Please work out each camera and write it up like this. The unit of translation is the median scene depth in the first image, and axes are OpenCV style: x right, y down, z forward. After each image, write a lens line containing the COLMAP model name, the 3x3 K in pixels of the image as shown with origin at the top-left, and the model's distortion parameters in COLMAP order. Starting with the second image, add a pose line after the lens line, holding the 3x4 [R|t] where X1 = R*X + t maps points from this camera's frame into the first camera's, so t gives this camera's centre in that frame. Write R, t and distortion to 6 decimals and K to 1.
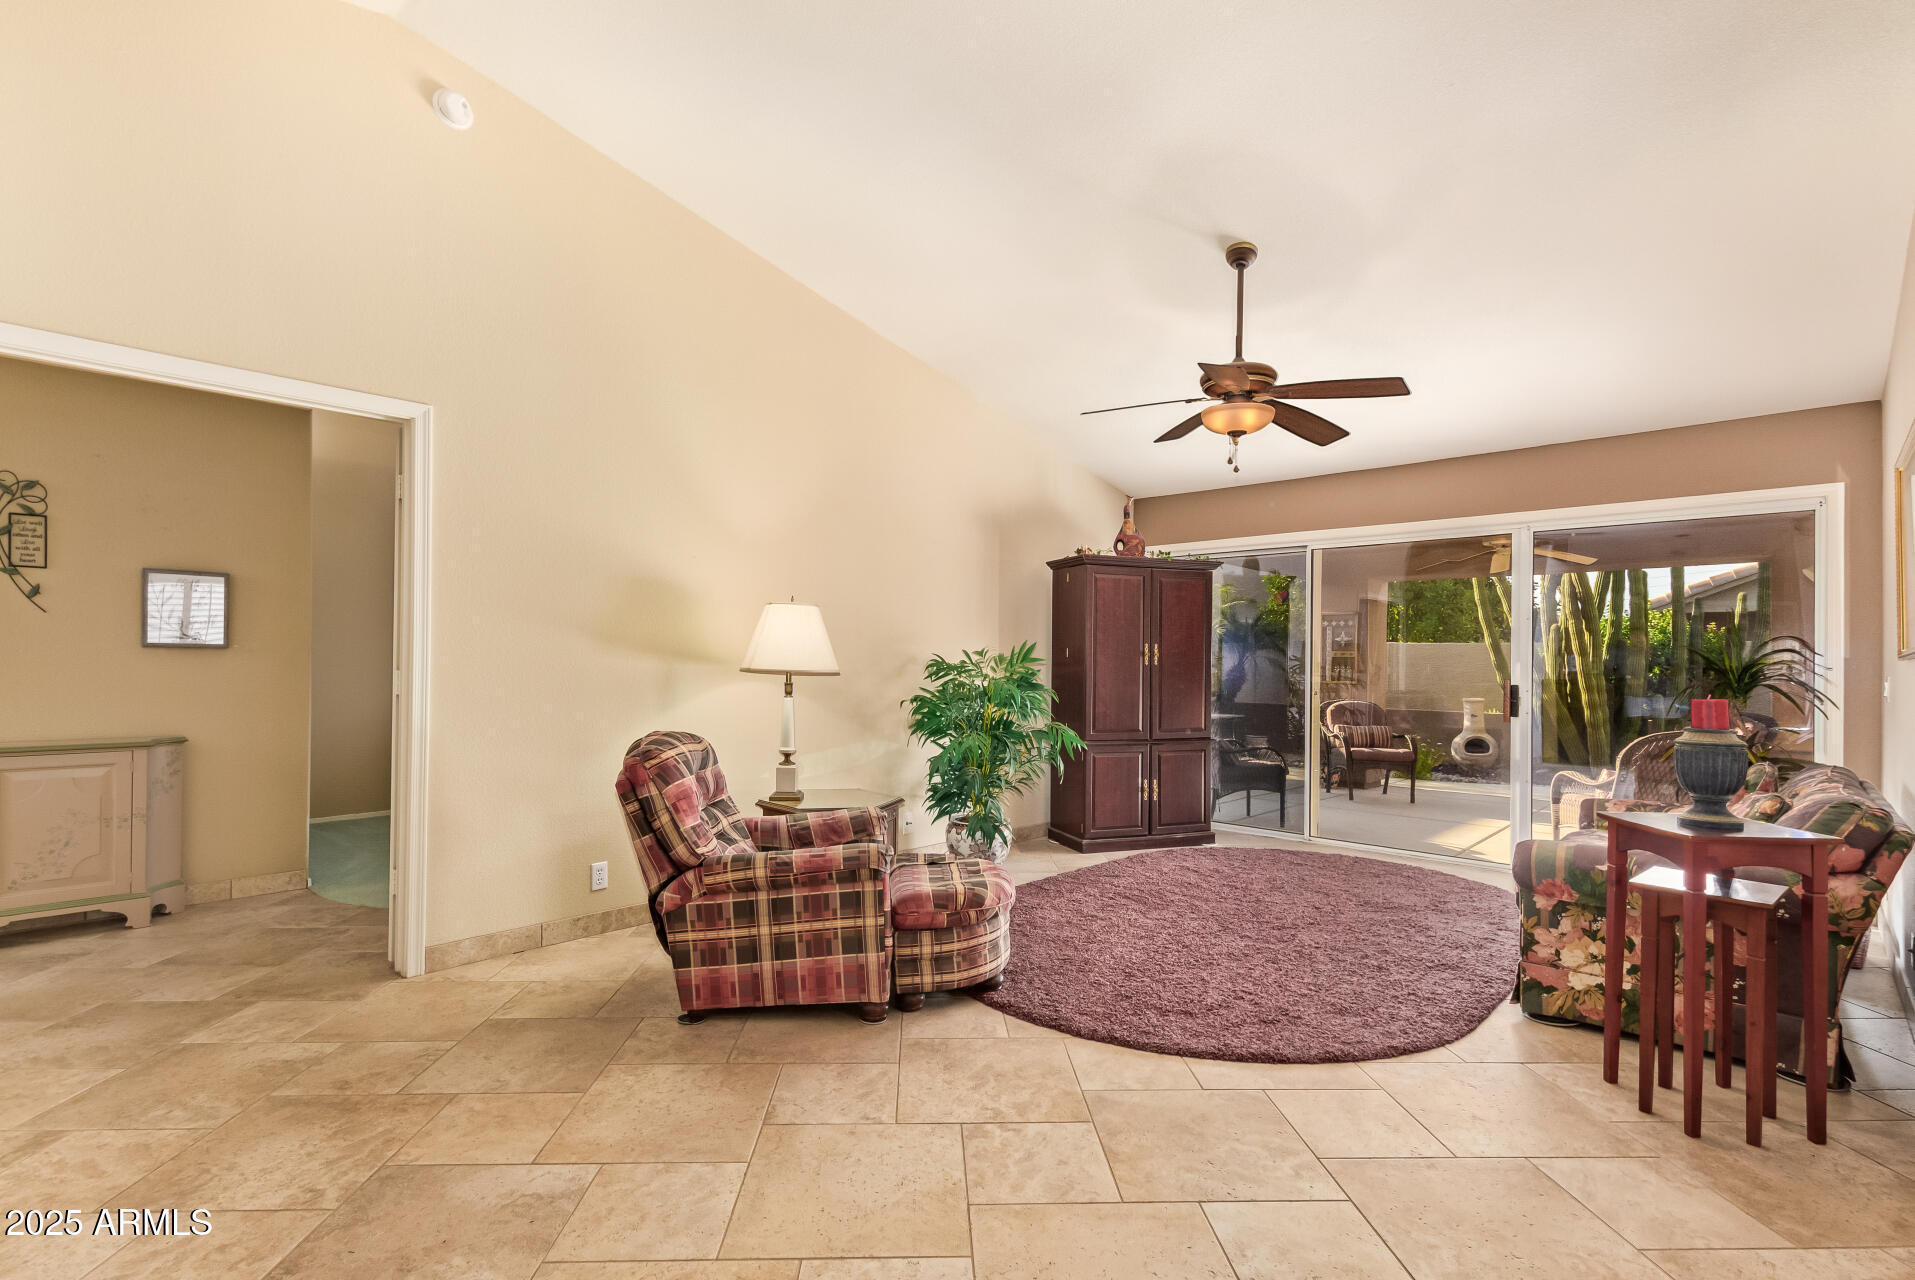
lens RADIAL K [[884.4, 0, 957.8], [0, 884.4, 657.8], [0, 0, 1]] dist [0.002690, -0.001020]
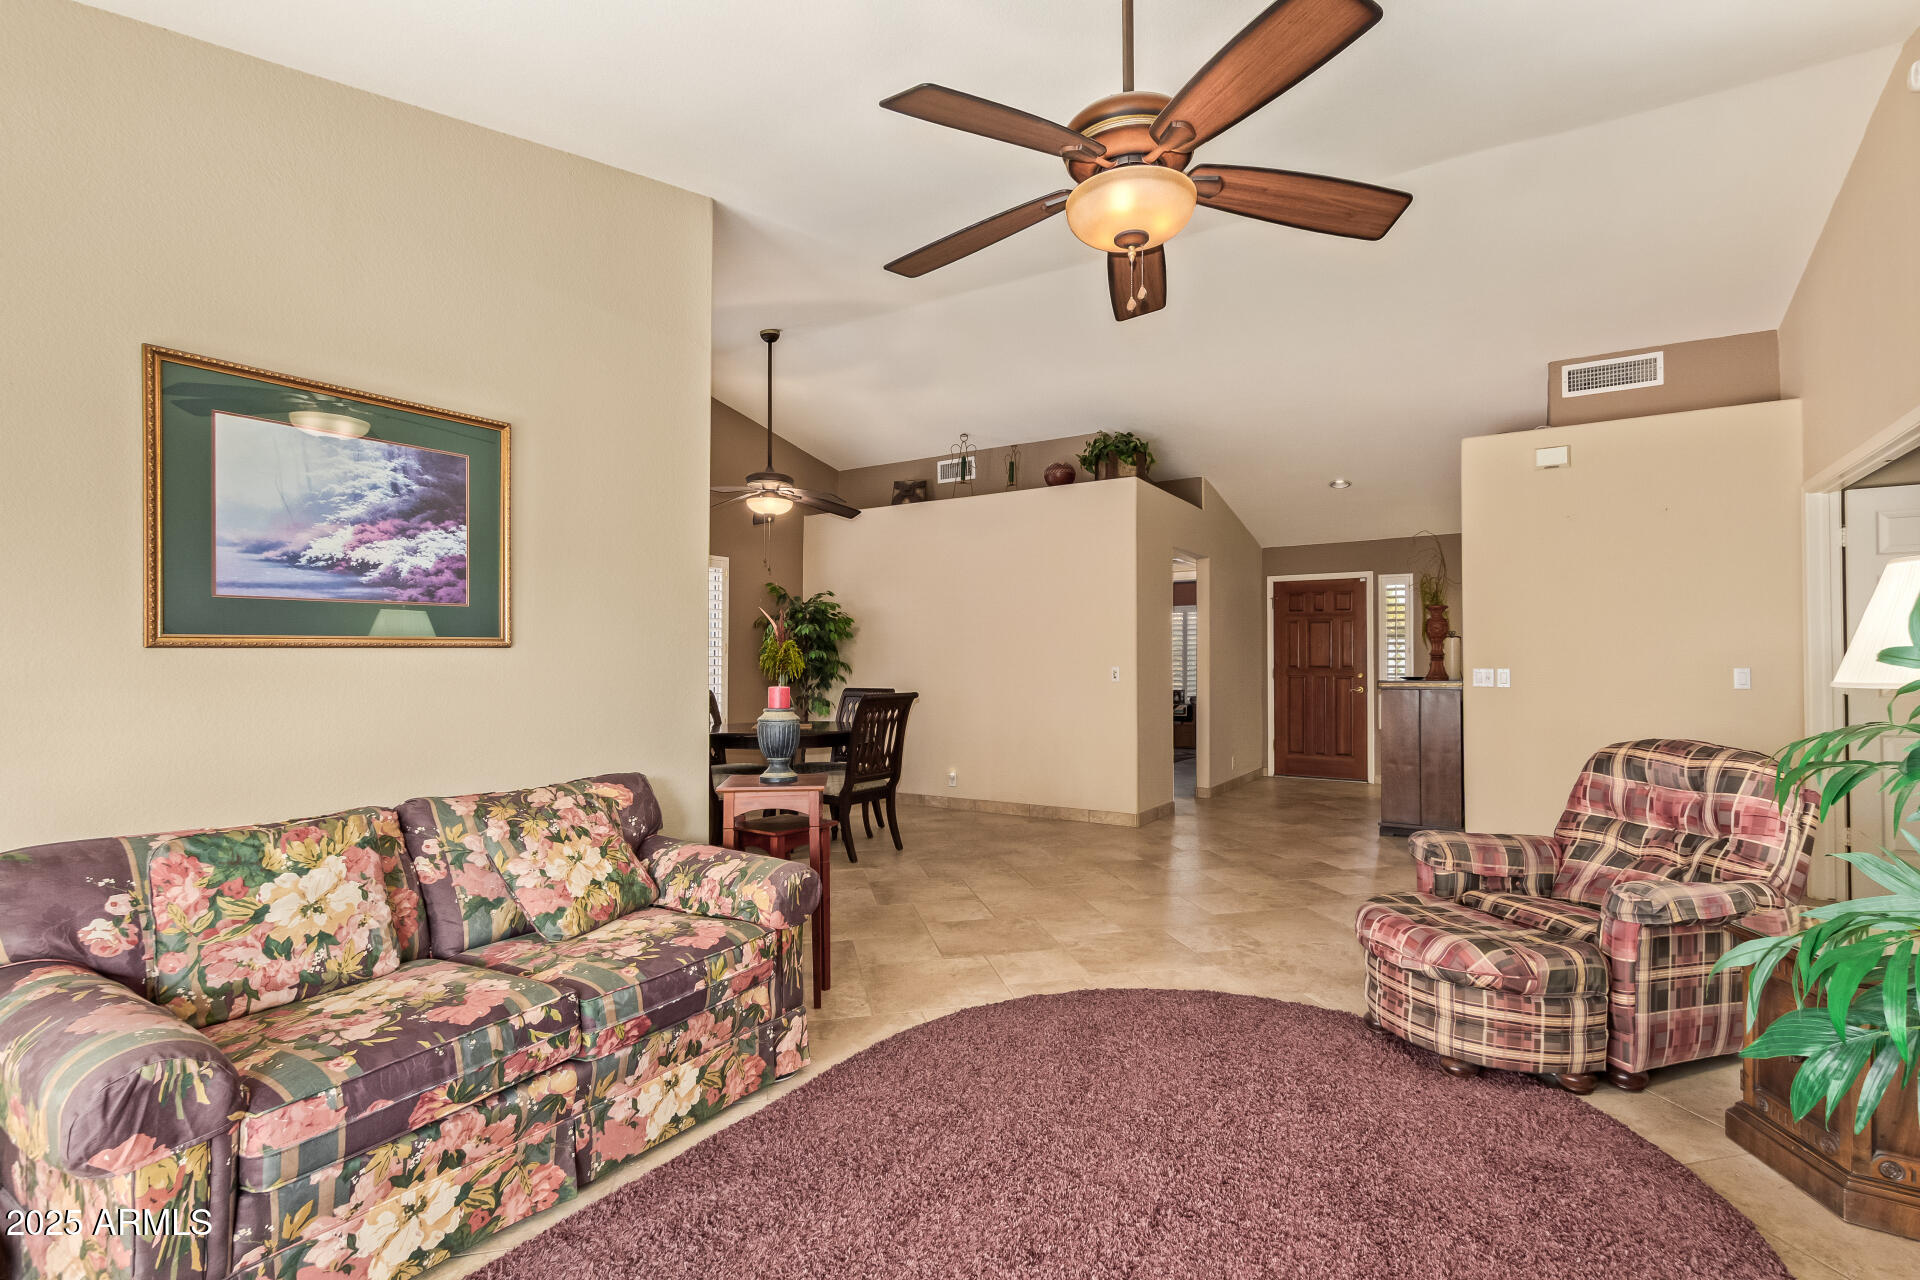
lens RADIAL K [[886.7, 0, 960.3], [0, 886.7, 657.9], [0, 0, 1]] dist [0.002690, -0.001020]
pose [[-0.985088, -0.005716, -0.171956, 0.661245], [-0.002490, 0.999817, -0.018969, 0.023576], [0.172033, -0.018258, -0.984922, 1.950566]]
